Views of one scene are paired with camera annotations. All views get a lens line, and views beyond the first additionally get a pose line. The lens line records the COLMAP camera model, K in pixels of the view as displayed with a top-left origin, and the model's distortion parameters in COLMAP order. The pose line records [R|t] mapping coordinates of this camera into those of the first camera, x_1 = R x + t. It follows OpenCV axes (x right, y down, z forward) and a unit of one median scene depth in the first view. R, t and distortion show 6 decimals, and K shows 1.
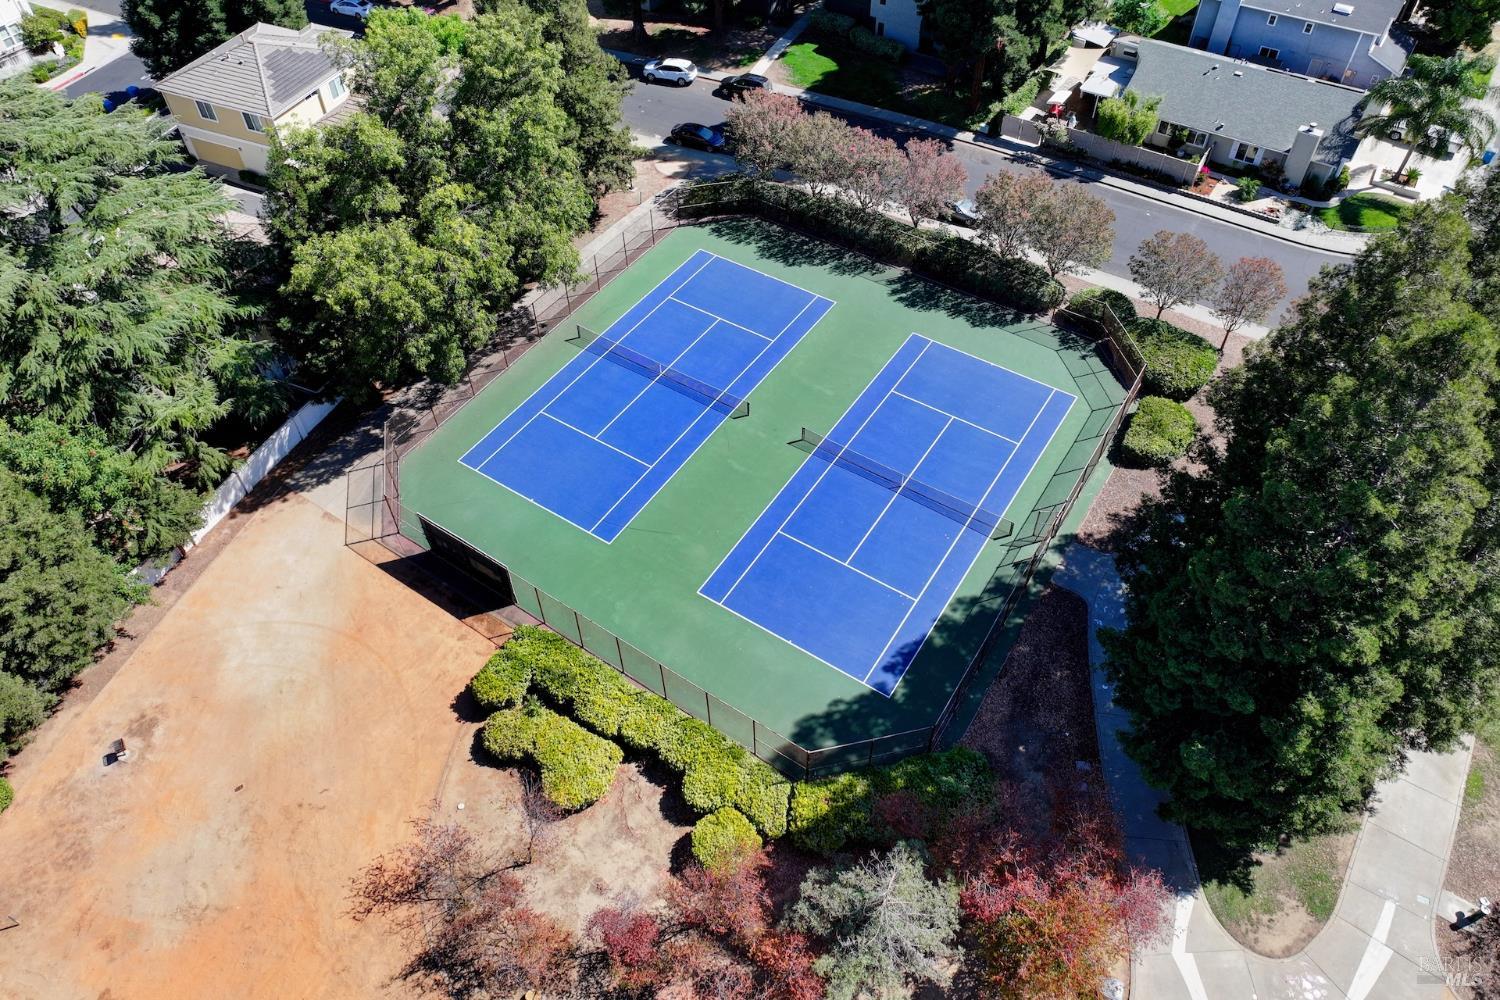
lens RADIAL K [[1055.5, 0, 751.7], [0, 1055.5, 430.0], [0, 0, 1]] dist [0.004348, 0.011439]
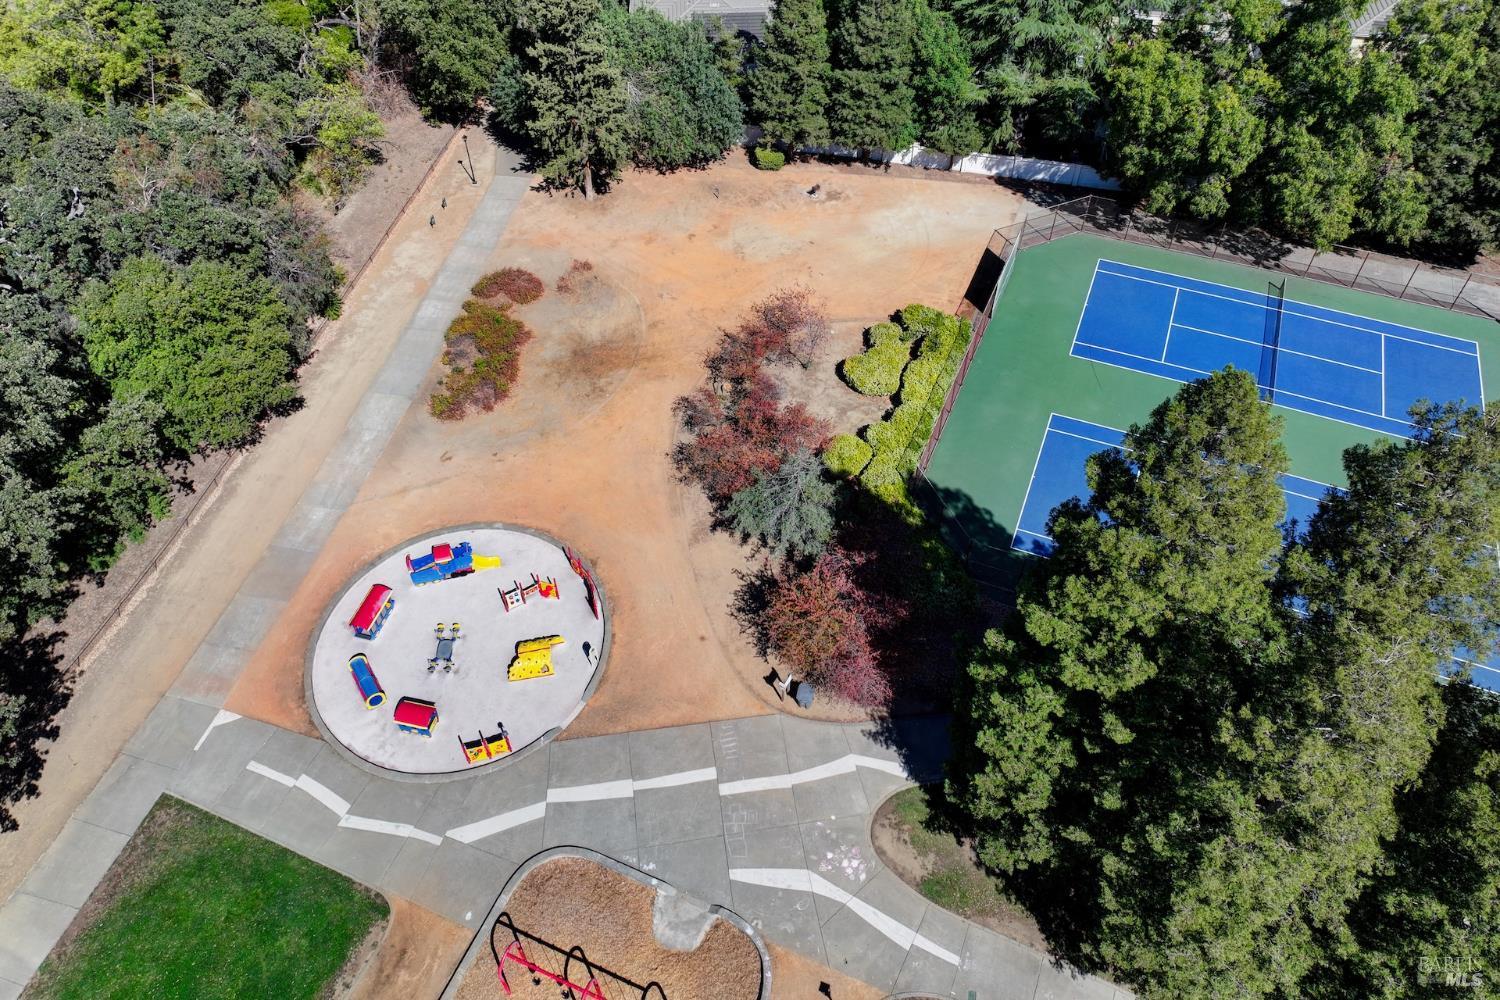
lens RADIAL K [[1055.5, 0, 751.7], [0, 1055.5, 430.0], [0, 0, 1]] dist [0.004348, 0.011439]
pose [[0.183279, 0.708839, -0.681143, 0.735430], [-0.704774, 0.577790, 0.411646, -0.090393], [0.685349, 0.404606, 0.605467, 0.061850]]
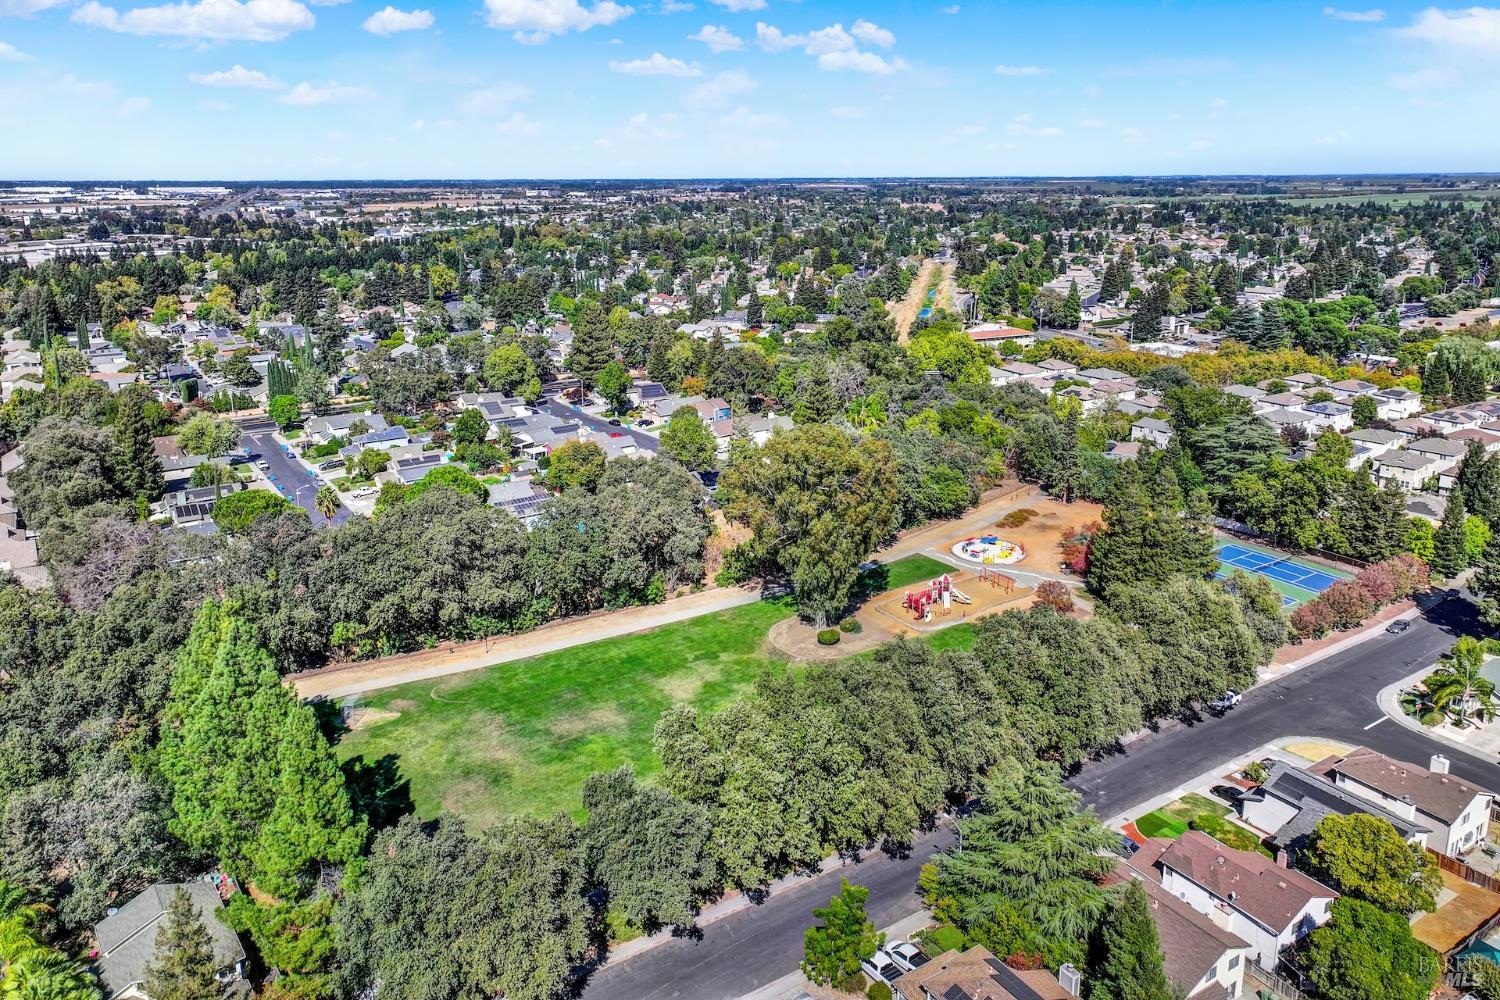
lens RADIAL K [[1055.5, 0, 751.7], [0, 1055.5, 430.0], [0, 0, 1]] dist [0.004348, 0.011439]
pose [[-0.405732, 0.231688, -0.884140, 4.001695], [-0.646228, 0.611359, 0.456760, -0.917477], [0.646352, 0.756678, -0.098325, 0.021279]]
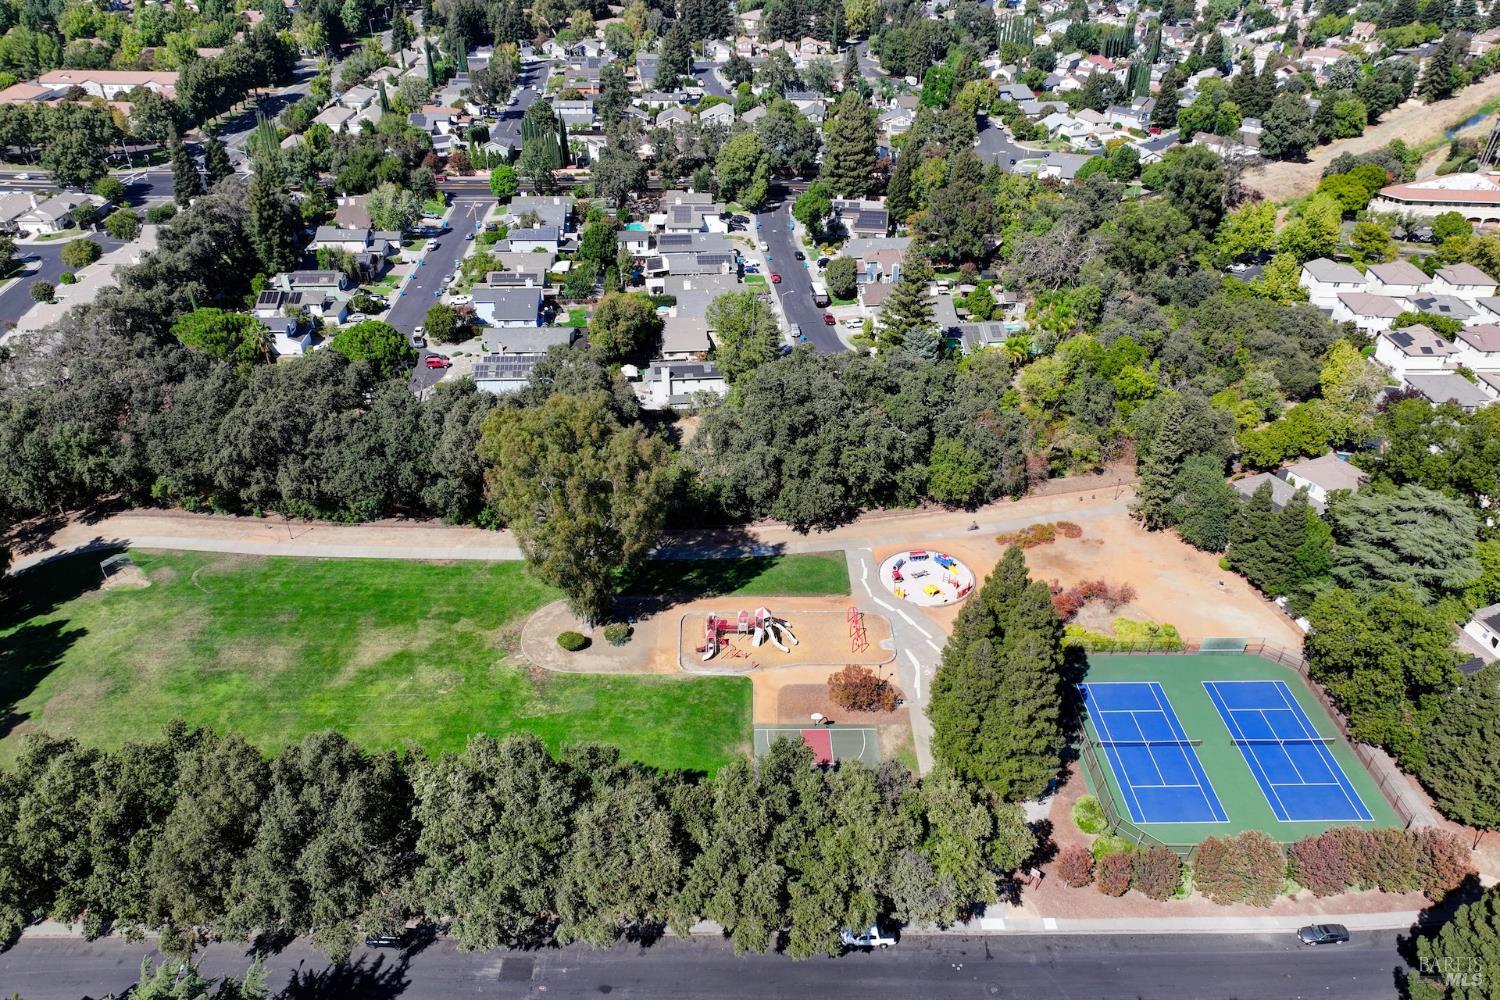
lens RADIAL K [[1048.4, 0, 754.1], [0, 1048.4, 552.5], [0, 0, 1]] dist [0.001890, 0.009944]
pose [[-0.825927, 0.325436, -0.460364, 1.951328], [-0.402997, 0.230243, 0.885766, -1.904688], [0.394256, 0.917104, -0.059014, 0.481092]]
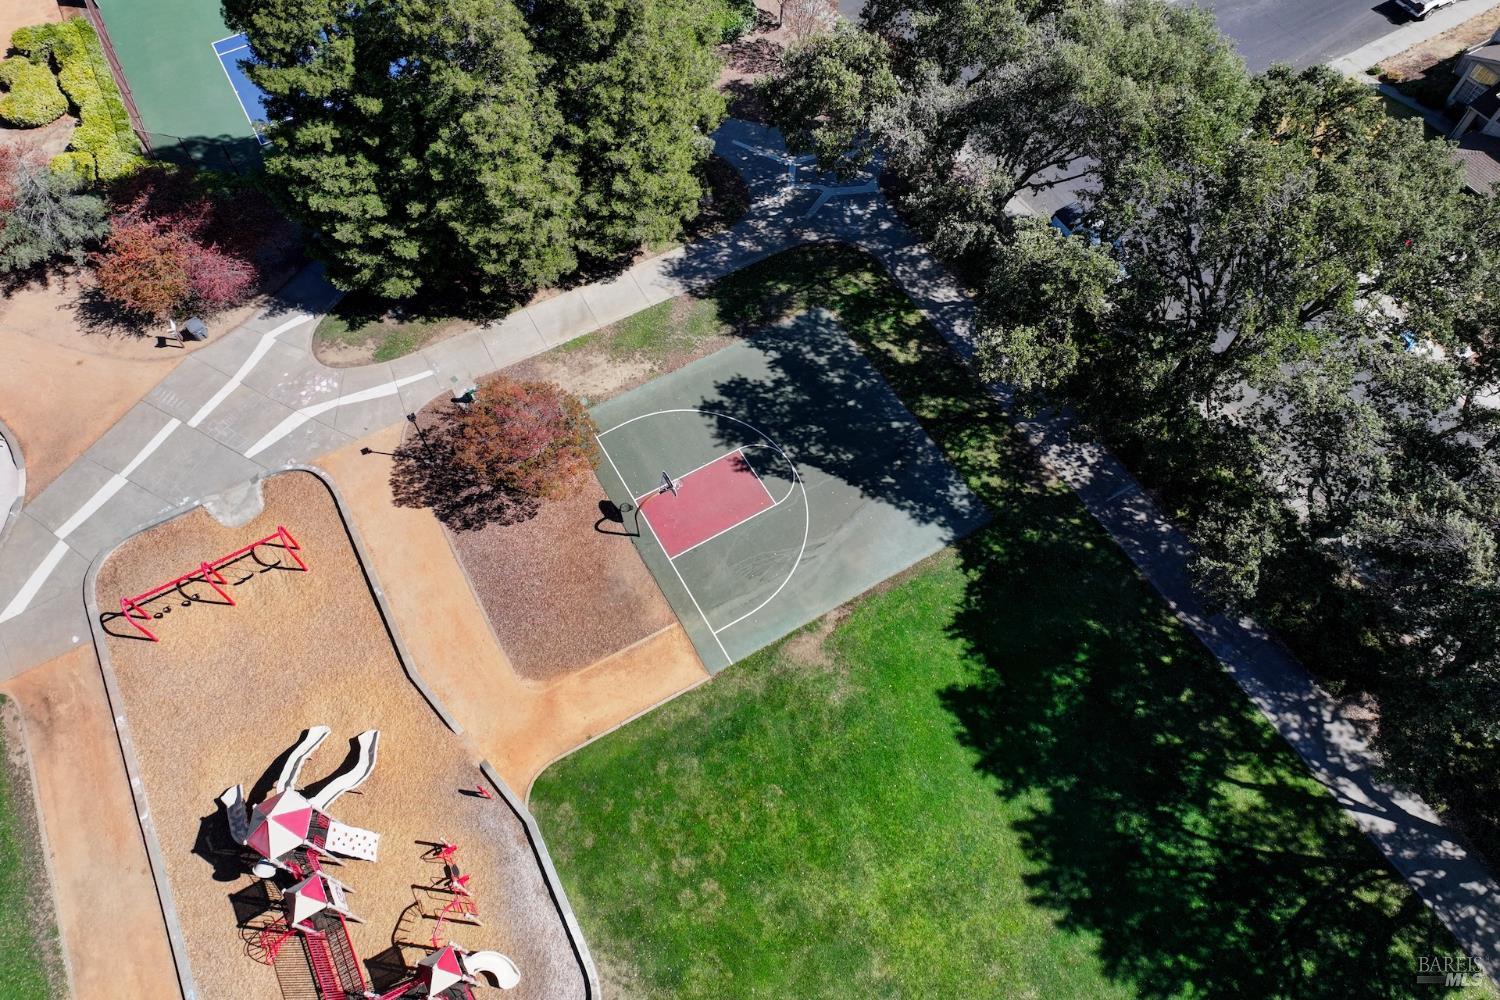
lens RADIAL K [[1055.5, 0, 751.7], [0, 1055.5, 430.0], [0, 0, 1]] dist [0.004348, 0.011439]
pose [[0.894864, 0.379640, -0.234716, 1.061087], [-0.324334, 0.914360, 0.242391, 0.059856], [0.306636, -0.140781, 0.941358, -0.082445]]
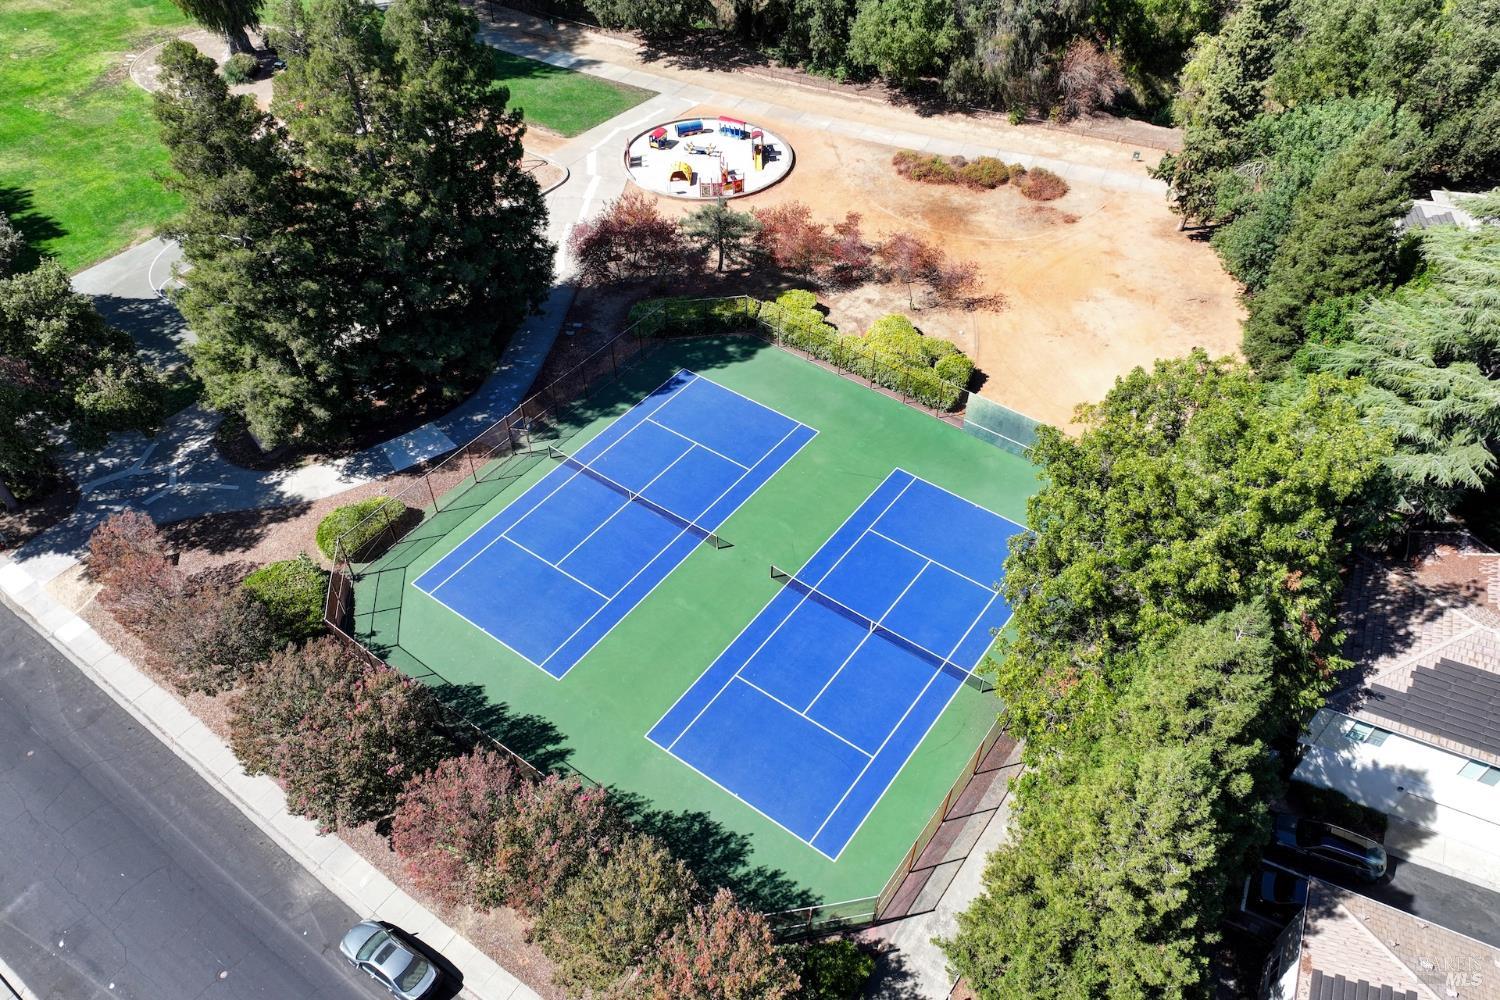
lens RADIAL K [[1059.2, 0, 755.5], [0, 1059.2, 534.4], [0, 0, 1]] dist [0.026287, 0.000210]
pose [[-0.998725, -0.032217, 0.038876, -0.029059], [0.040142, -0.039648, 0.998407, -1.158527], [-0.030625, 0.998694, 0.040891, 1.117609]]
